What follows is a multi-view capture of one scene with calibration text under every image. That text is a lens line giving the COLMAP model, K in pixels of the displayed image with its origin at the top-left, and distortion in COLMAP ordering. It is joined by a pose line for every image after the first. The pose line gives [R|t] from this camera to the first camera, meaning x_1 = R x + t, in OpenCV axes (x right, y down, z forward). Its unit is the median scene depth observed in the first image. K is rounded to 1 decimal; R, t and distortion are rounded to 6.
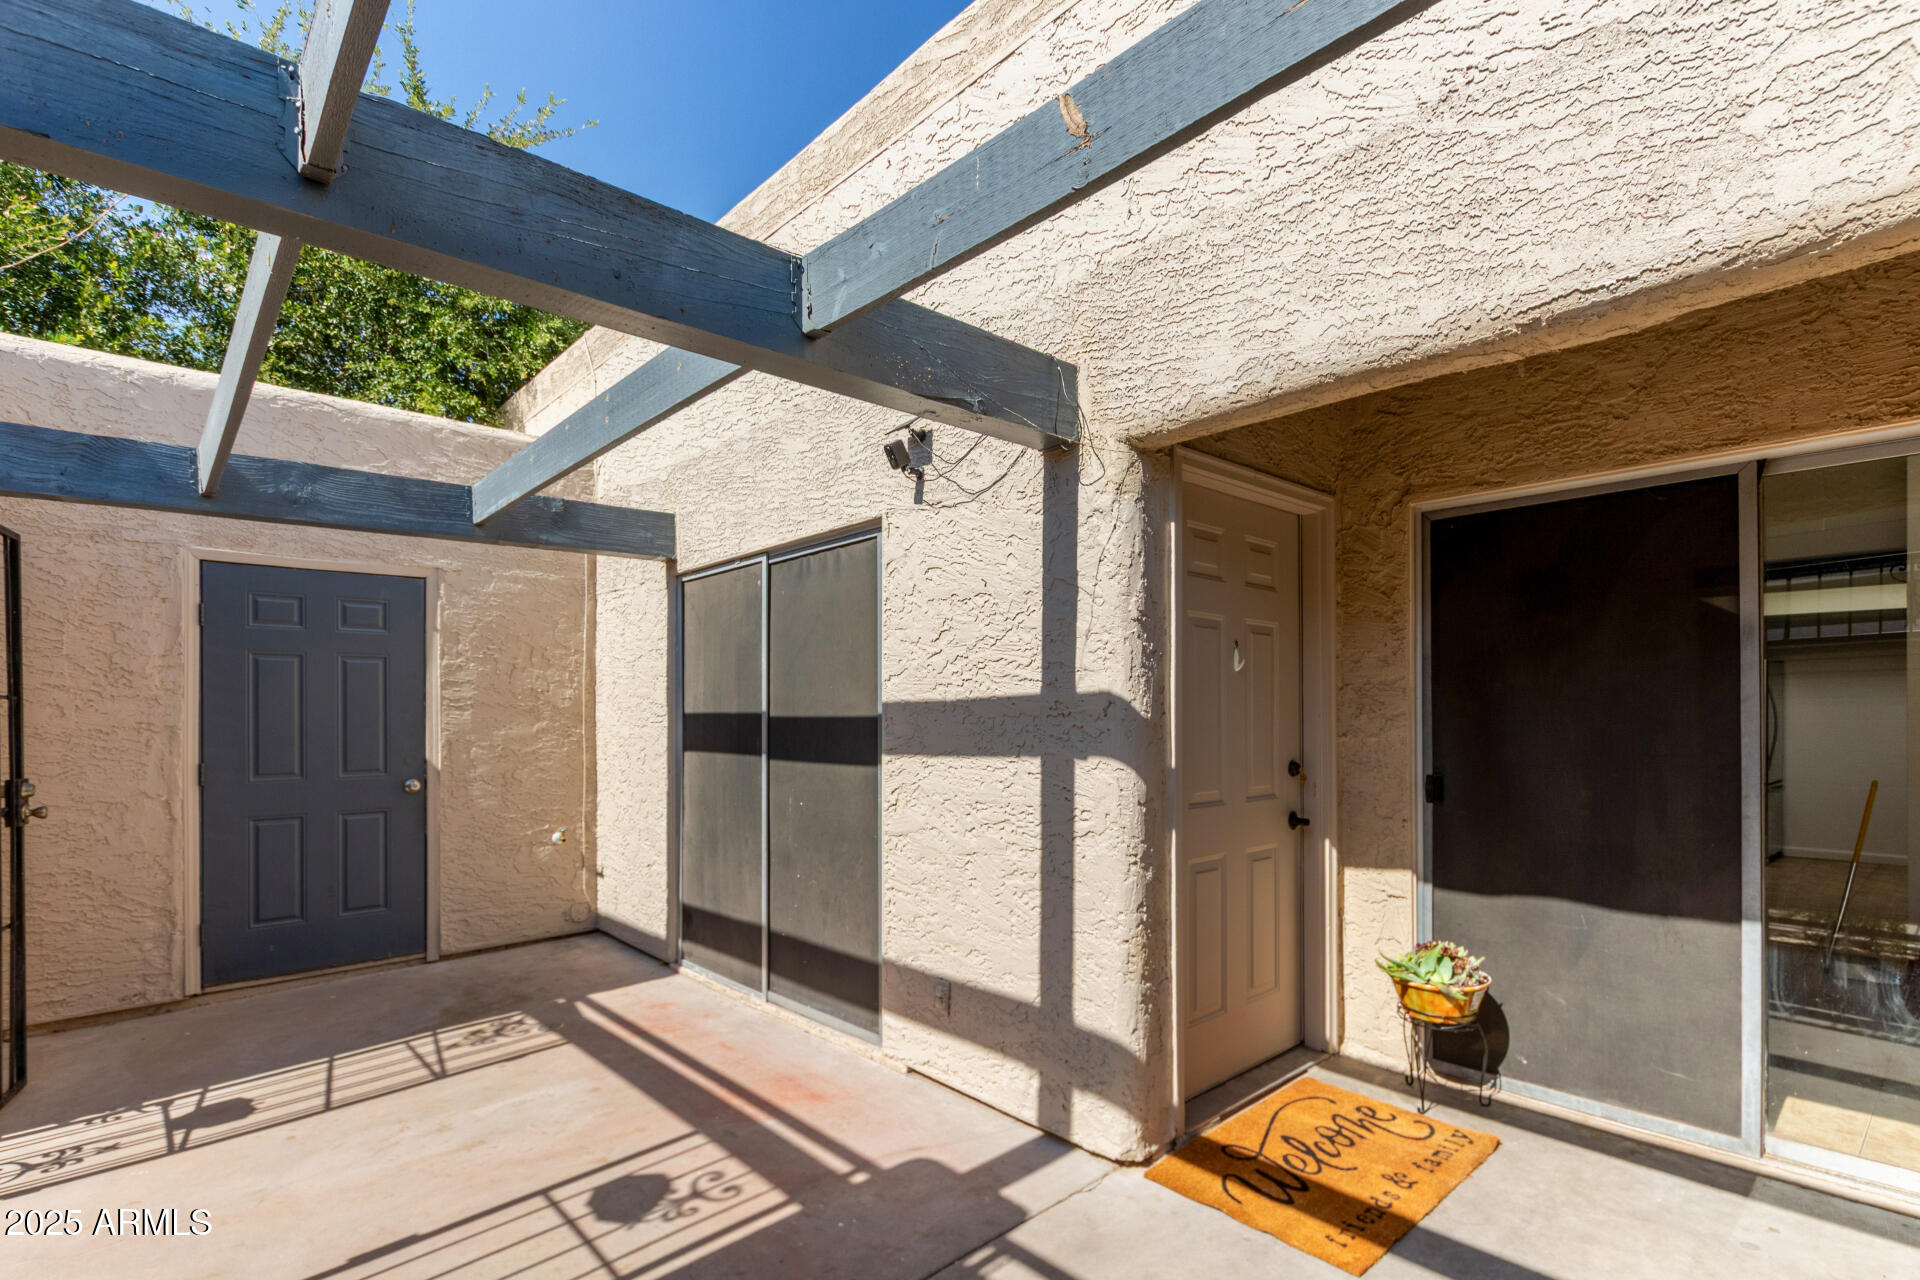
lens RADIAL K [[915.5, 0, 962.2], [0, 915.5, 720.2], [0, 0, 1]] dist [0.001153, -0.000028]
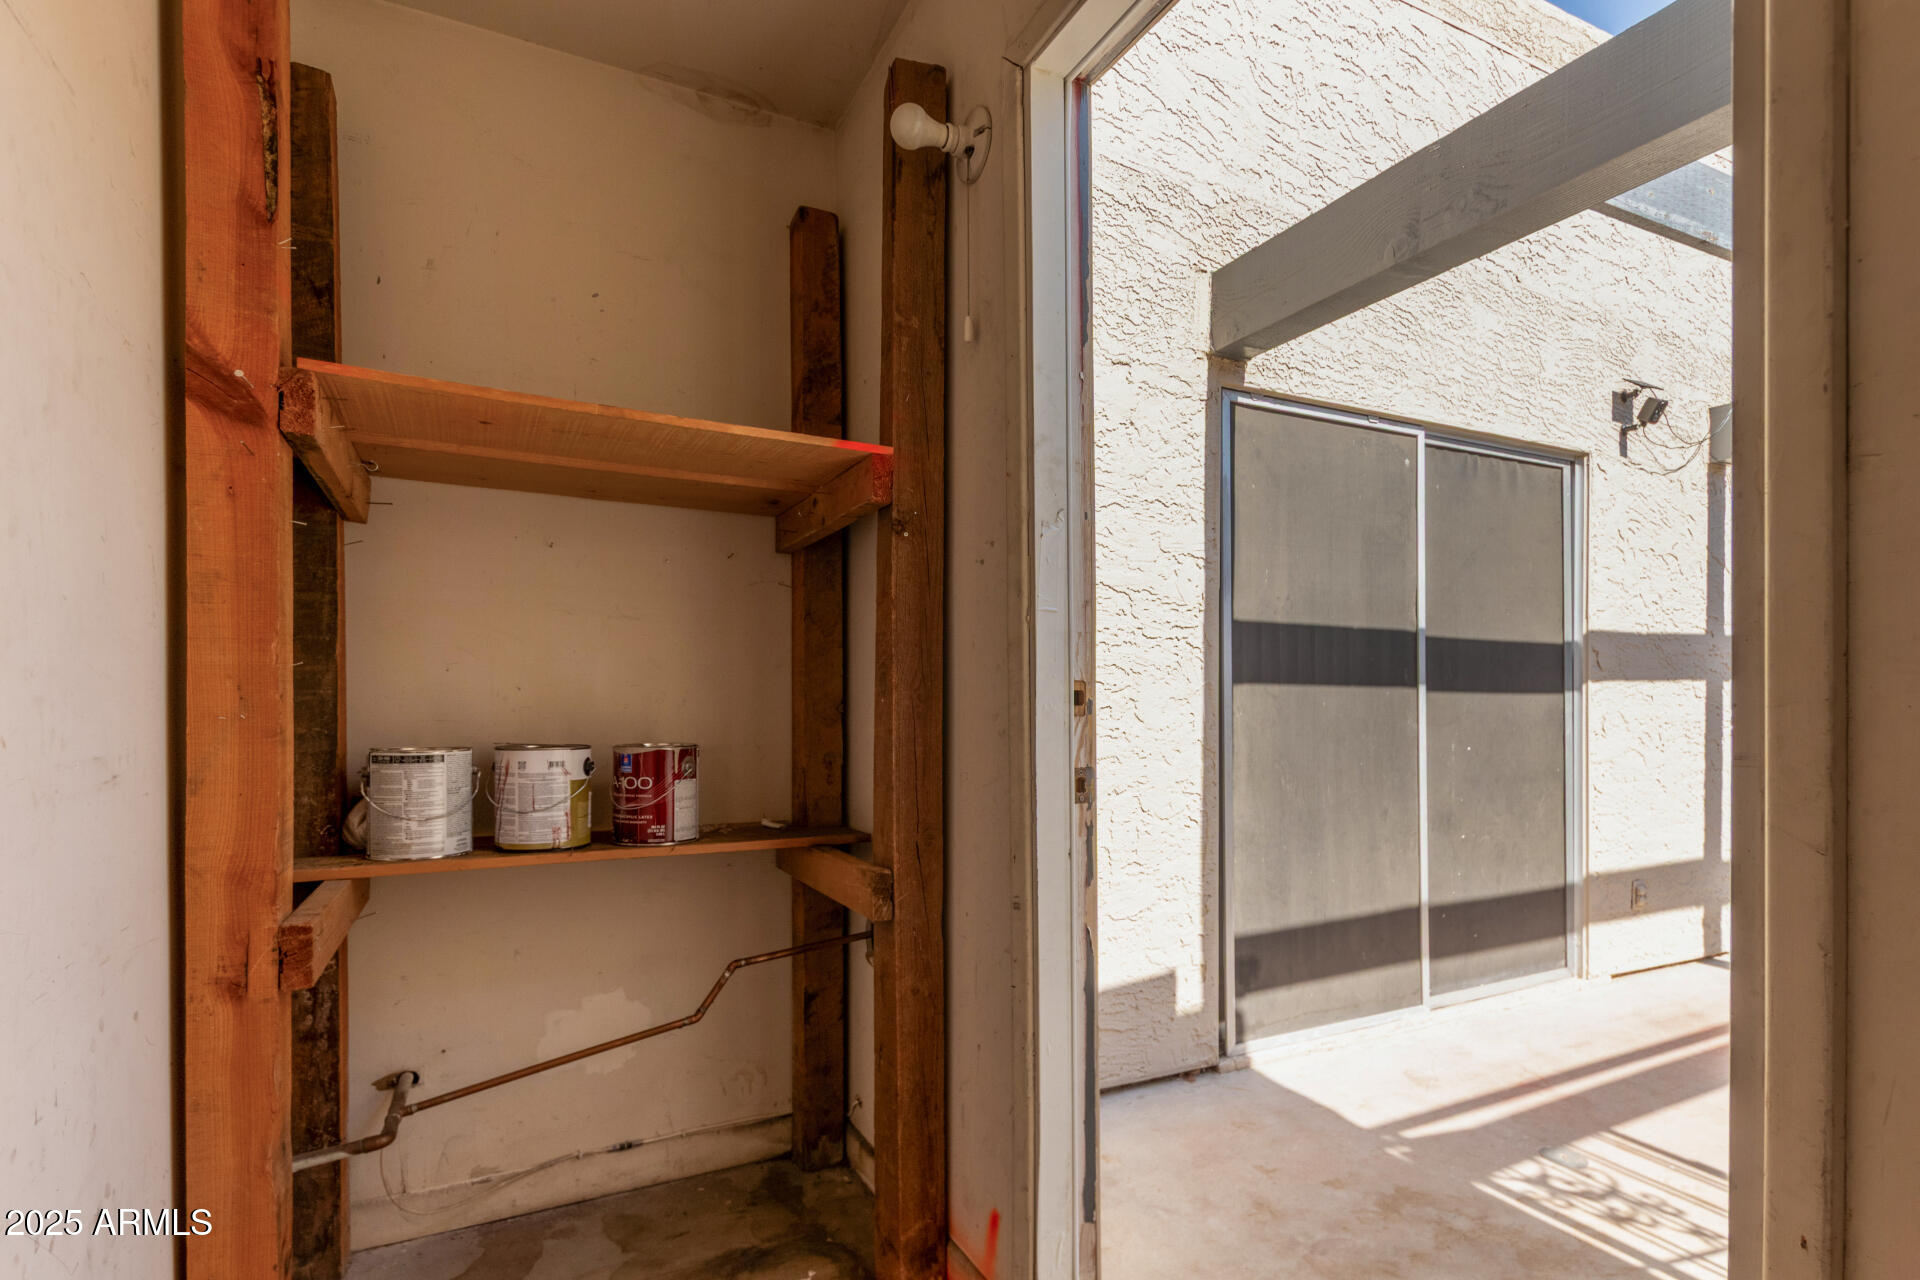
lens RADIAL K [[925.5, 0, 966.2], [0, 925.5, 714.4], [0, 0, 1]] dist [0.024254, -0.000684]
pose [[0.270126, 0.005004, 0.962812, -1.093375], [0.002679, 0.999979, -0.005949, 0.066529], [-0.962821, 0.004186, 0.270107, 1.169855]]
